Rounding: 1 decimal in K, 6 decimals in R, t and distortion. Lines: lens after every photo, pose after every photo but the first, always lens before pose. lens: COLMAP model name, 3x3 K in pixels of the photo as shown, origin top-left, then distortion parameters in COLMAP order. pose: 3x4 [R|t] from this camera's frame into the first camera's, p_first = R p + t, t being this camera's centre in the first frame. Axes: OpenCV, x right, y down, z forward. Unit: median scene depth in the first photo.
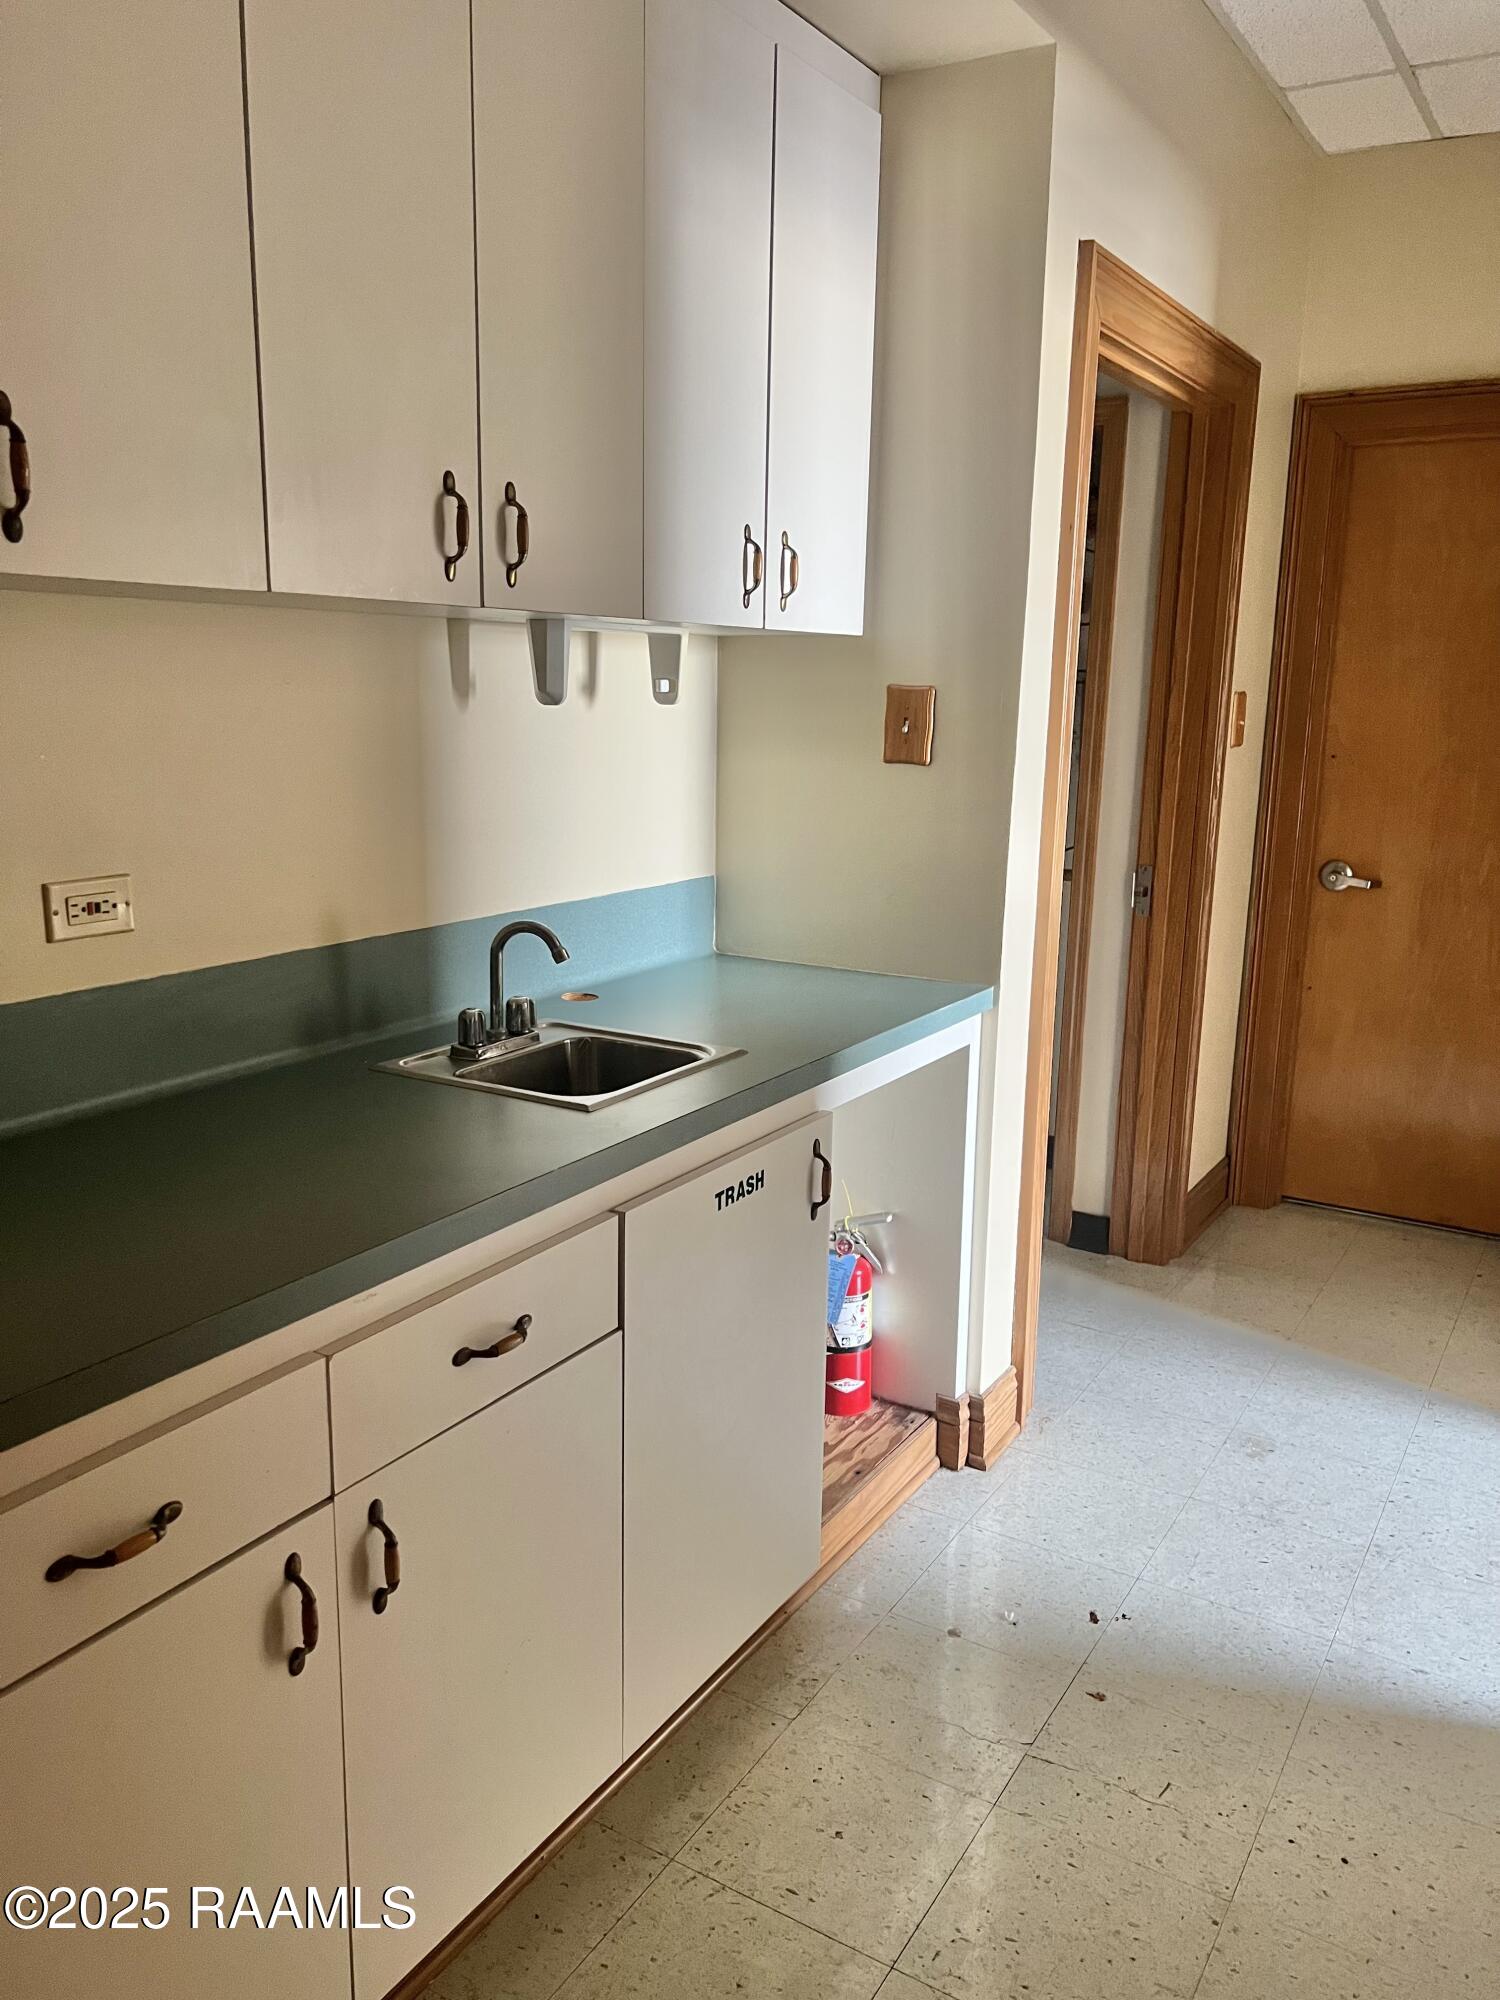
lens RADIAL K [[1518.1, 0, 740.7], [0, 1518.1, 1003.1], [0, 0, 1]] dist [0.064723, -0.045735]
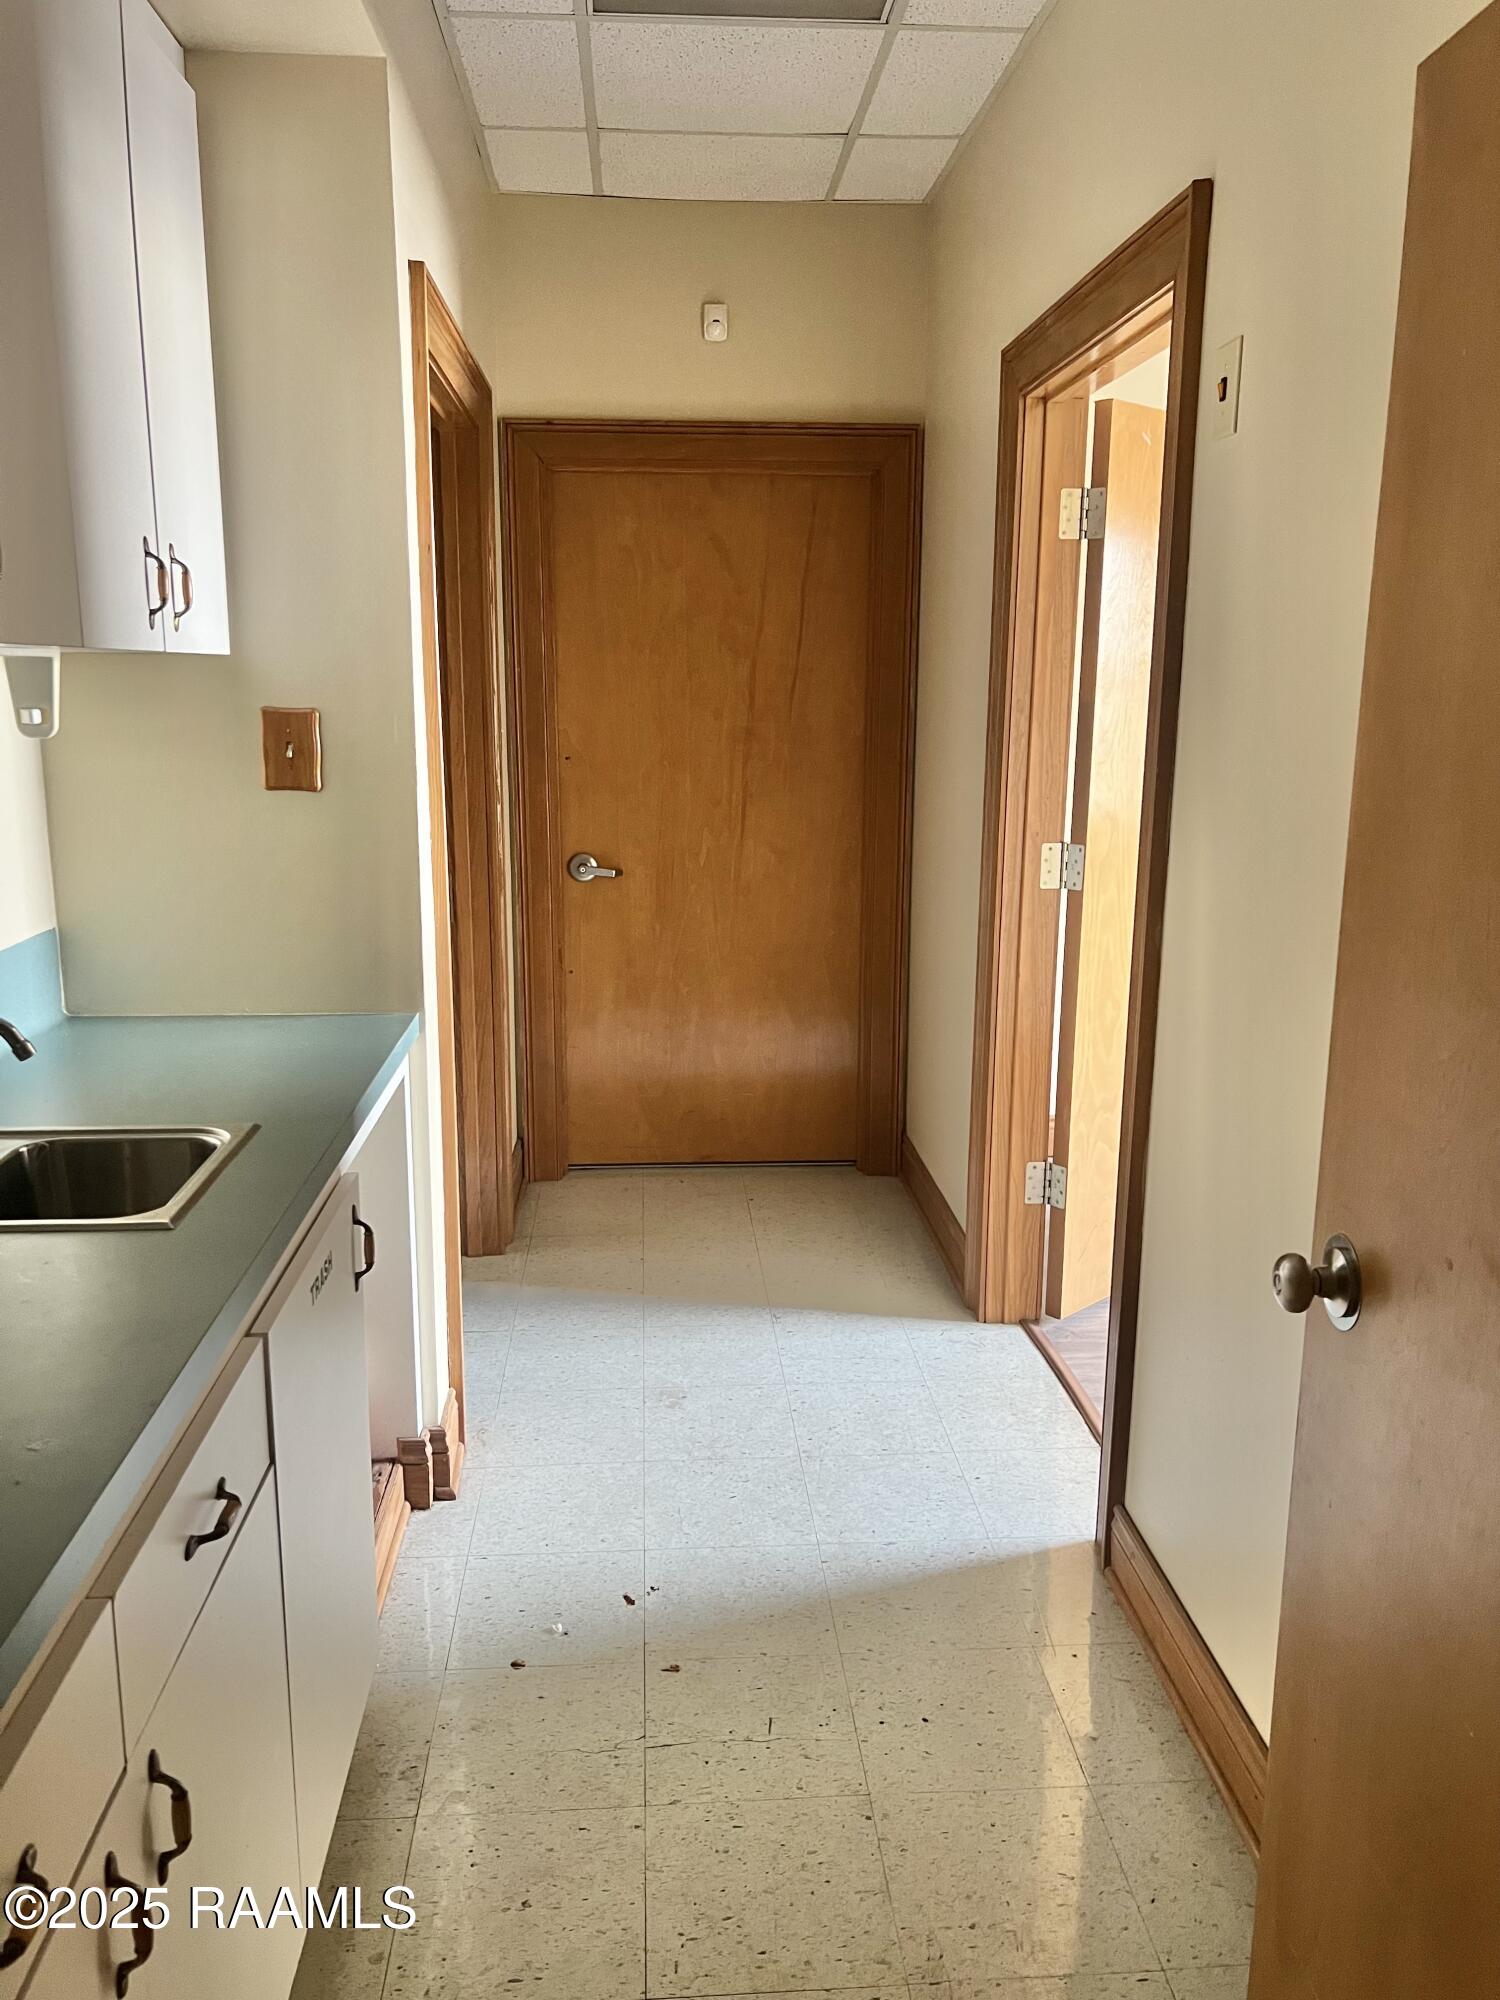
lens RADIAL K [[1518.1, 0, 740.7], [0, 1518.1, 1003.1], [0, 0, 1]] dist [0.064723, -0.045735]
pose [[0.818104, -0.129387, 0.560326, -0.211081], [0.123126, 0.991175, 0.049106, -0.040215], [-0.561735, 0.028817, 0.826815, 0.069819]]
